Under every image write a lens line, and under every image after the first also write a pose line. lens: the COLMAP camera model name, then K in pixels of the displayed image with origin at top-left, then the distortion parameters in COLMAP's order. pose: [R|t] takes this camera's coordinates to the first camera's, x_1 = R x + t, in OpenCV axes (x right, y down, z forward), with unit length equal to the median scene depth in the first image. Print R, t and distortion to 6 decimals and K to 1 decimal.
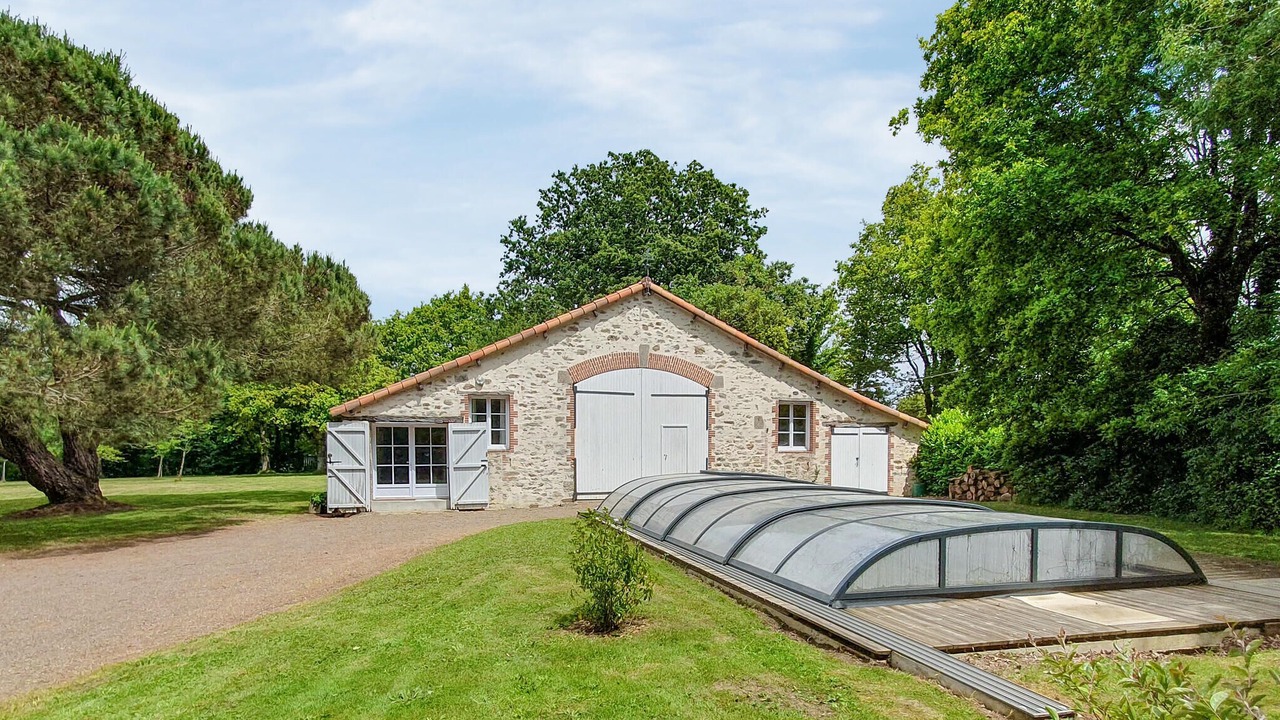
lens RADIAL K [[718.7, 0, 644.1], [0, 718.7, 466.2], [0, 0, 1]] dist [-0.001875, 0.000064]
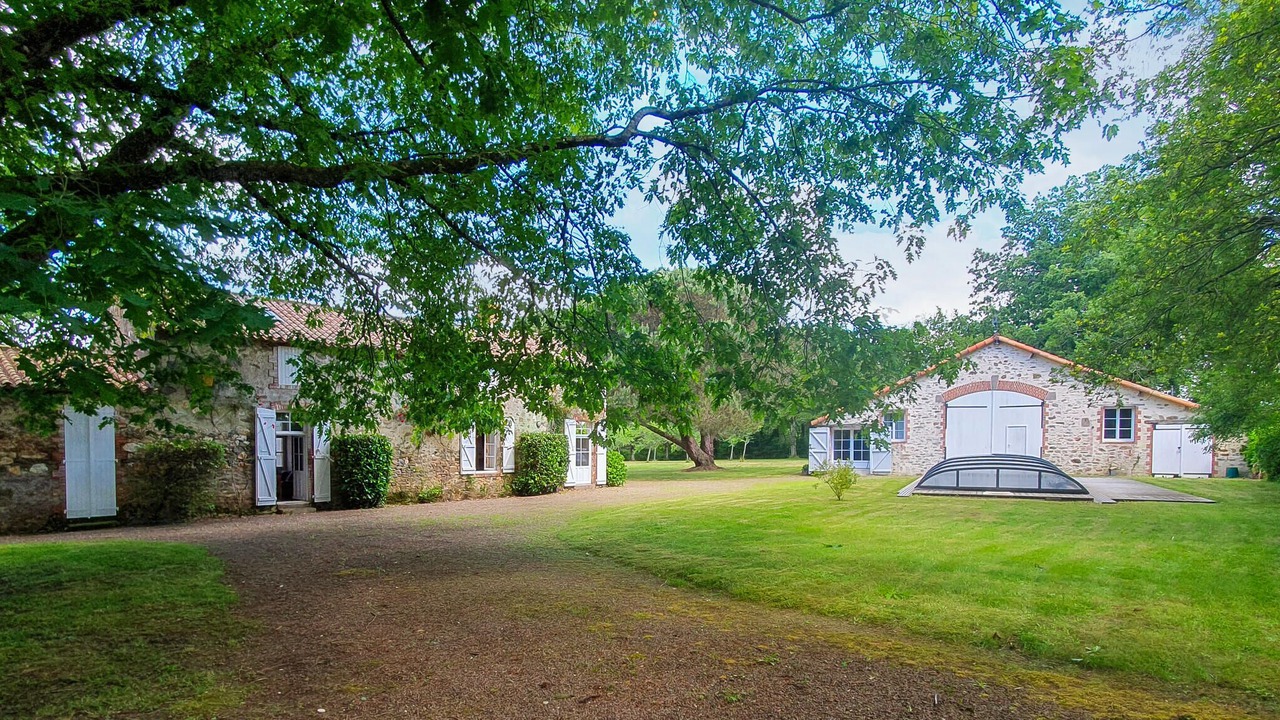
lens RADIAL K [[718.7, 0, 644.1], [0, 718.7, 466.2], [0, 0, 1]] dist [-0.001875, 0.000064]
pose [[0.759134, 0.018616, -0.650668, 0.464205], [-0.011366, 0.999818, 0.015344, 0.016557], [0.650835, -0.004253, 0.759207, -0.735962]]
